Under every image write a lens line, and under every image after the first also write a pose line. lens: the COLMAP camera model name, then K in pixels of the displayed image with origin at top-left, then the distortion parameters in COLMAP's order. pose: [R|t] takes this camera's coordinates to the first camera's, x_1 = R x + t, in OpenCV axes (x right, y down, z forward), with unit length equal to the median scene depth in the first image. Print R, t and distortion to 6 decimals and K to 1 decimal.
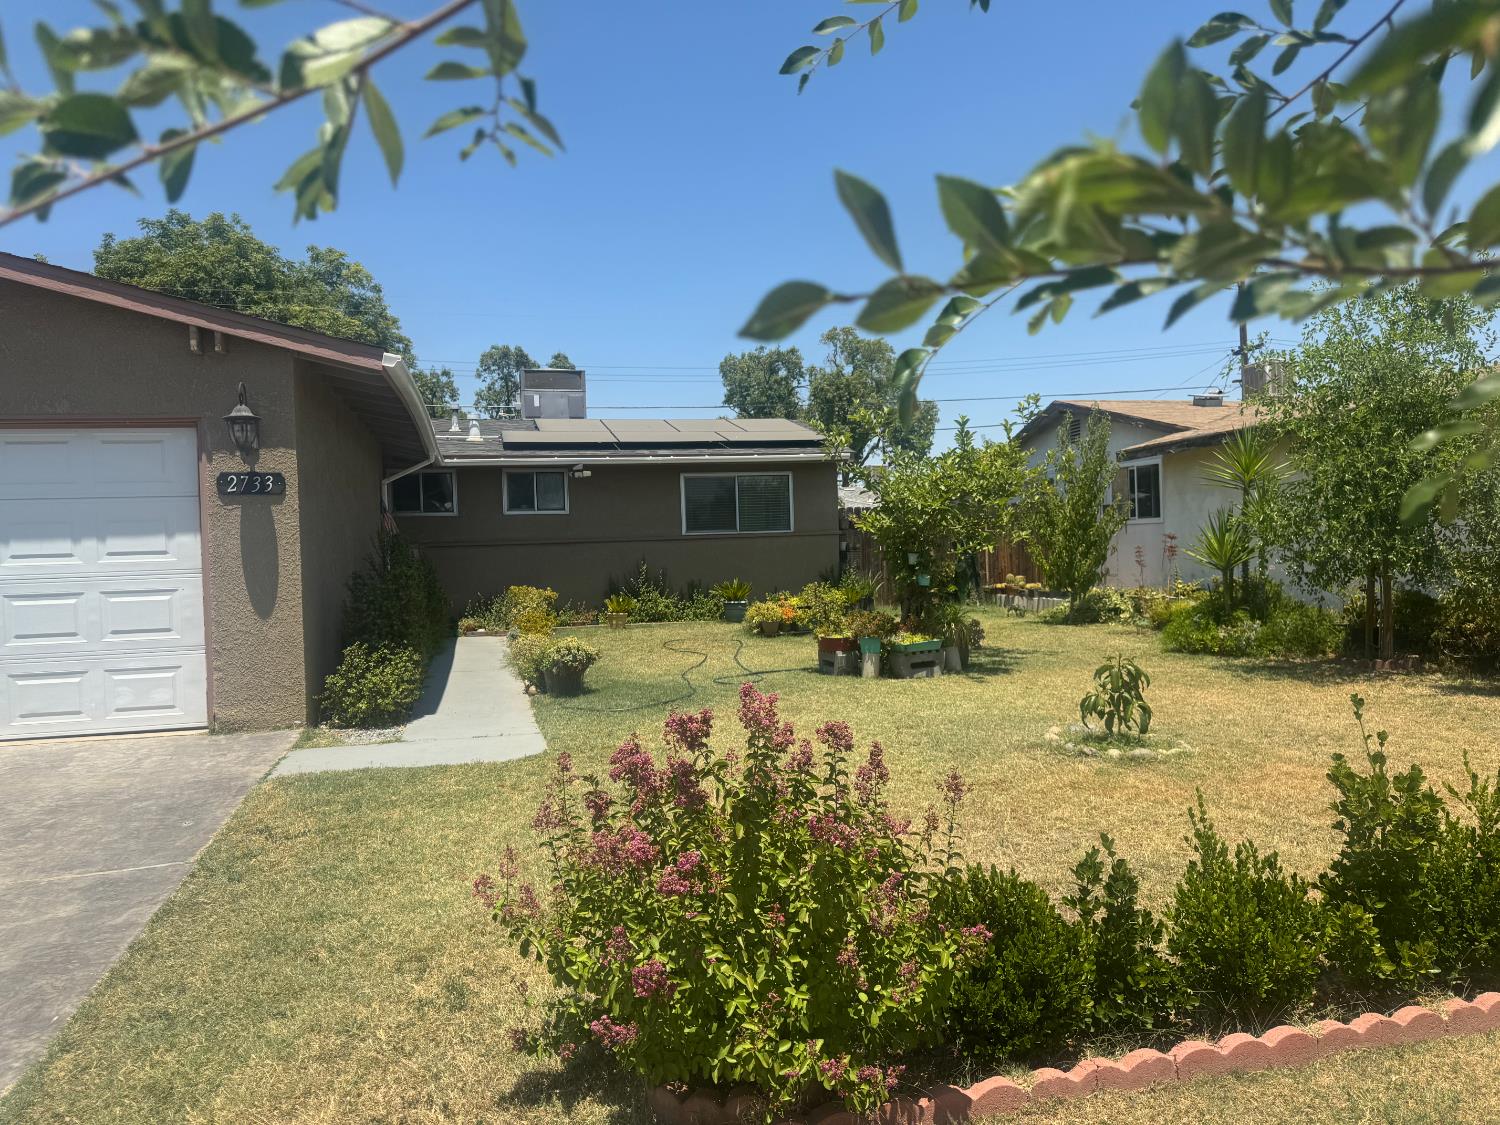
lens RADIAL K [[1108.1, 0, 715.7], [0, 1108.1, 561.7], [0, 0, 1]] dist [0.168416, -0.286331]
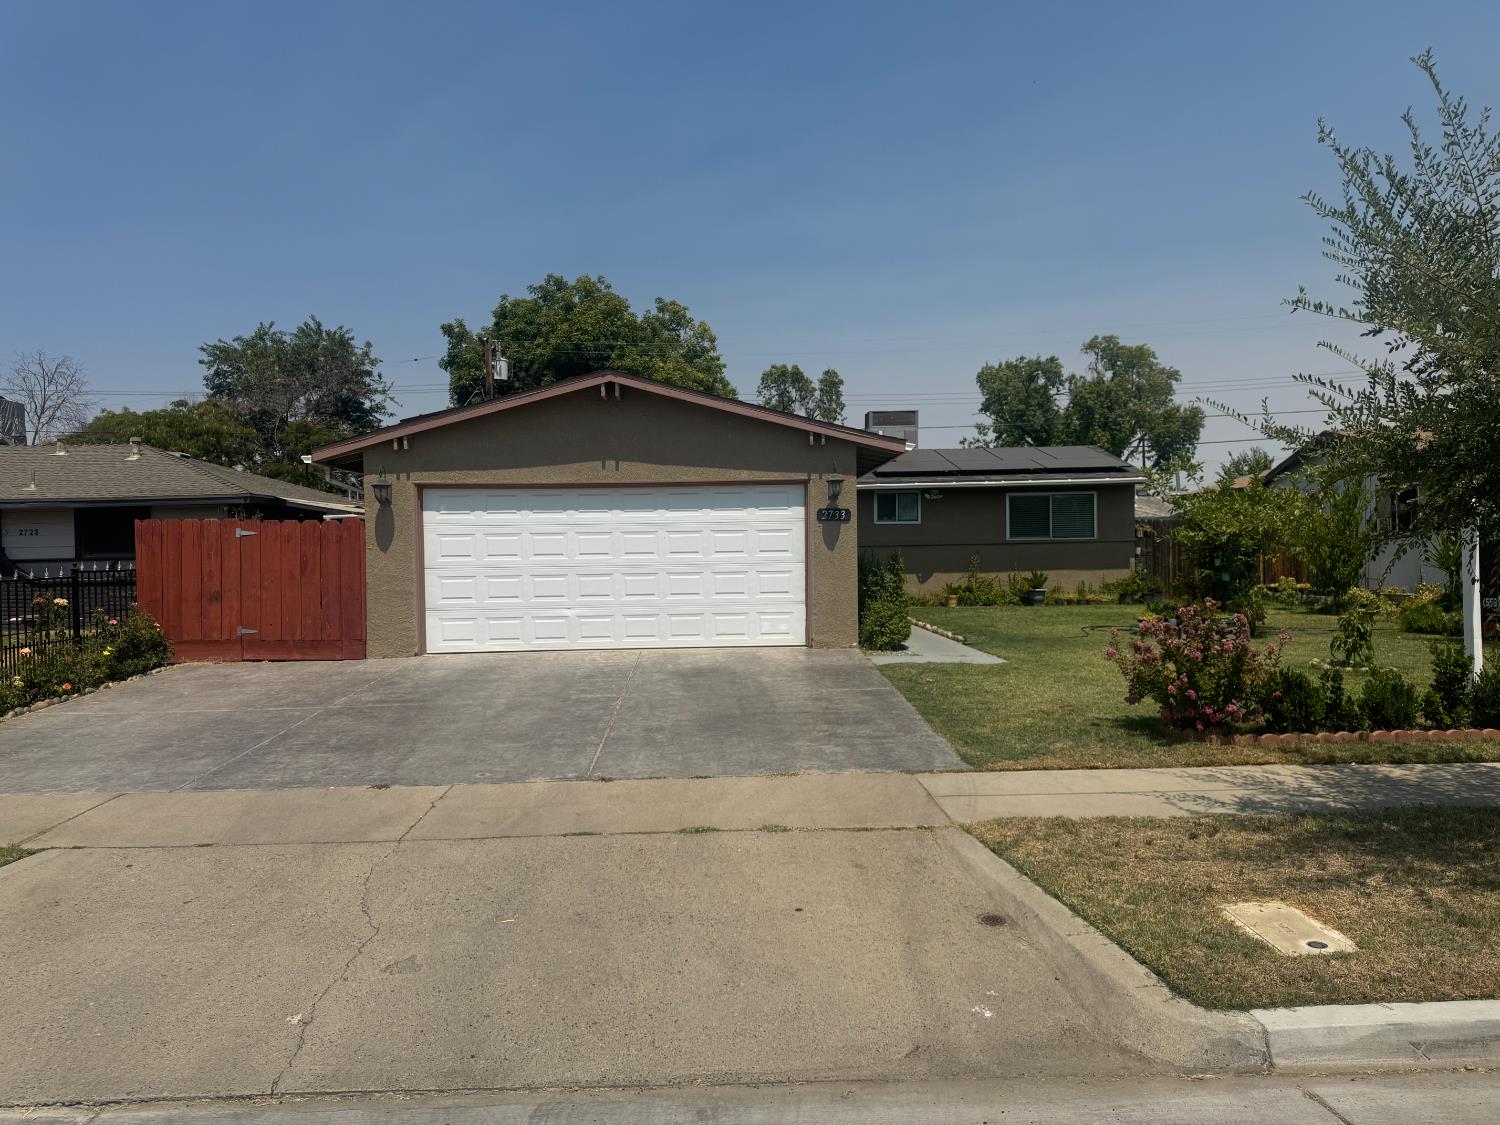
lens RADIAL K [[1108.1, 0, 715.7], [0, 1108.1, 561.7], [0, 0, 1]] dist [0.168416, -0.286331]
pose [[0.979612, 0.018297, -0.200066, -0.028318], [-0.018021, 0.999832, 0.003203, 0.000736], [0.200091, 0.000468, 0.979777, -0.099806]]
